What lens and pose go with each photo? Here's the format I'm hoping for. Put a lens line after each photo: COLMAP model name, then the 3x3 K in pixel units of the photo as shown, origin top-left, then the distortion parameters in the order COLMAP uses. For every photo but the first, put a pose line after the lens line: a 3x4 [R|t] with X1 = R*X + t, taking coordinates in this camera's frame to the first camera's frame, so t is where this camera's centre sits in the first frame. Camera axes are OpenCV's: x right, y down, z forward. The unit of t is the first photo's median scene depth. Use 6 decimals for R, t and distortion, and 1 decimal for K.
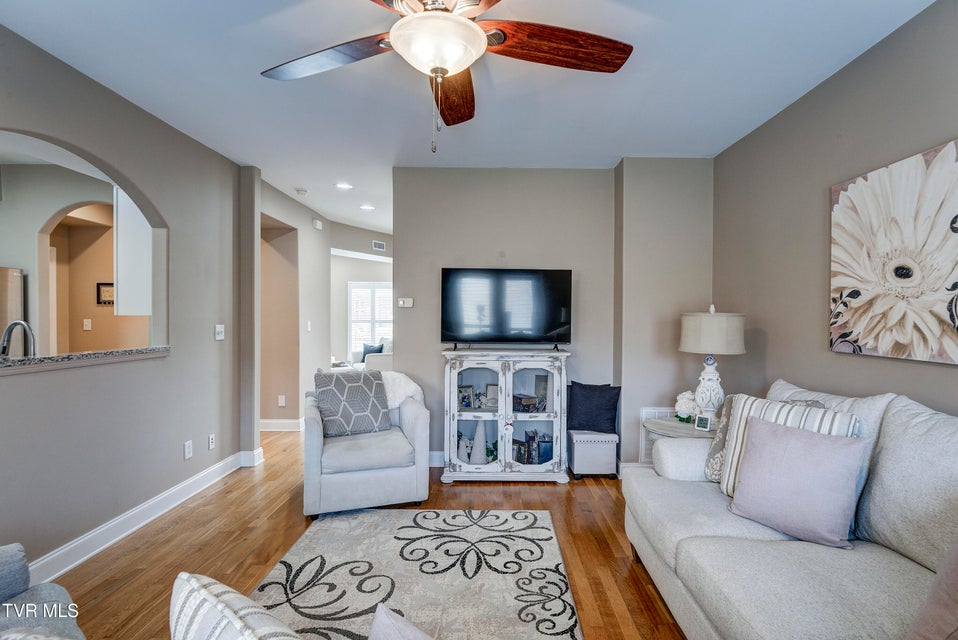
lens RADIAL K [[462.2, 0, 479.0], [0, 462.2, 320.0], [0, 0, 1]] dist [0.000342, -0.000018]
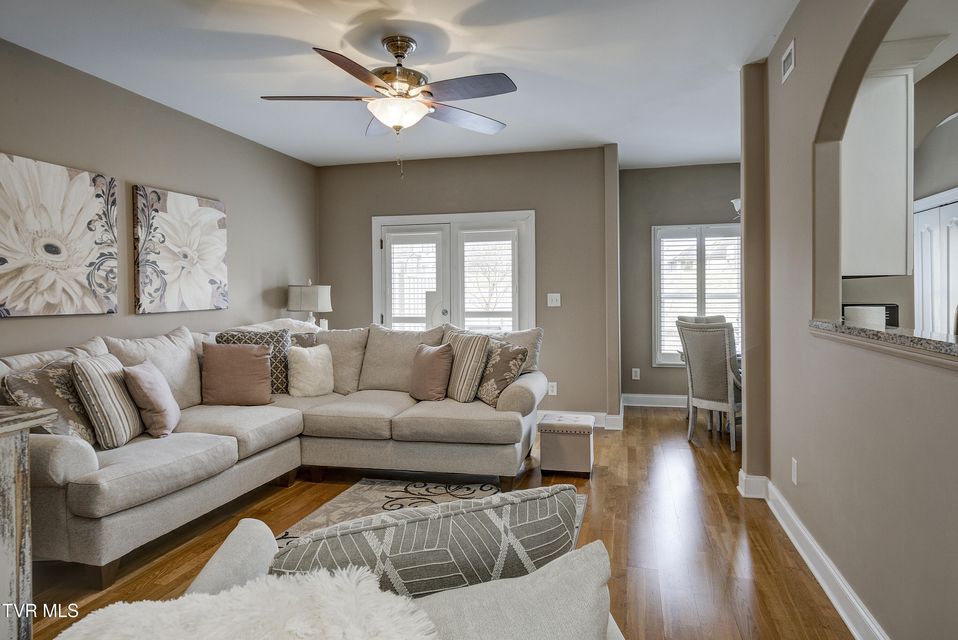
lens RADIAL K [[570.7, 0, 495.9], [0, 570.7, 299.7], [0, 0, 1]] dist [0.001834, 0.000324]
pose [[-0.978540, -0.000644, 0.206055, -0.640649], [0.003178, 0.999829, 0.018220, 0.014024], [-0.206032, 0.018484, -0.978371, 2.288857]]
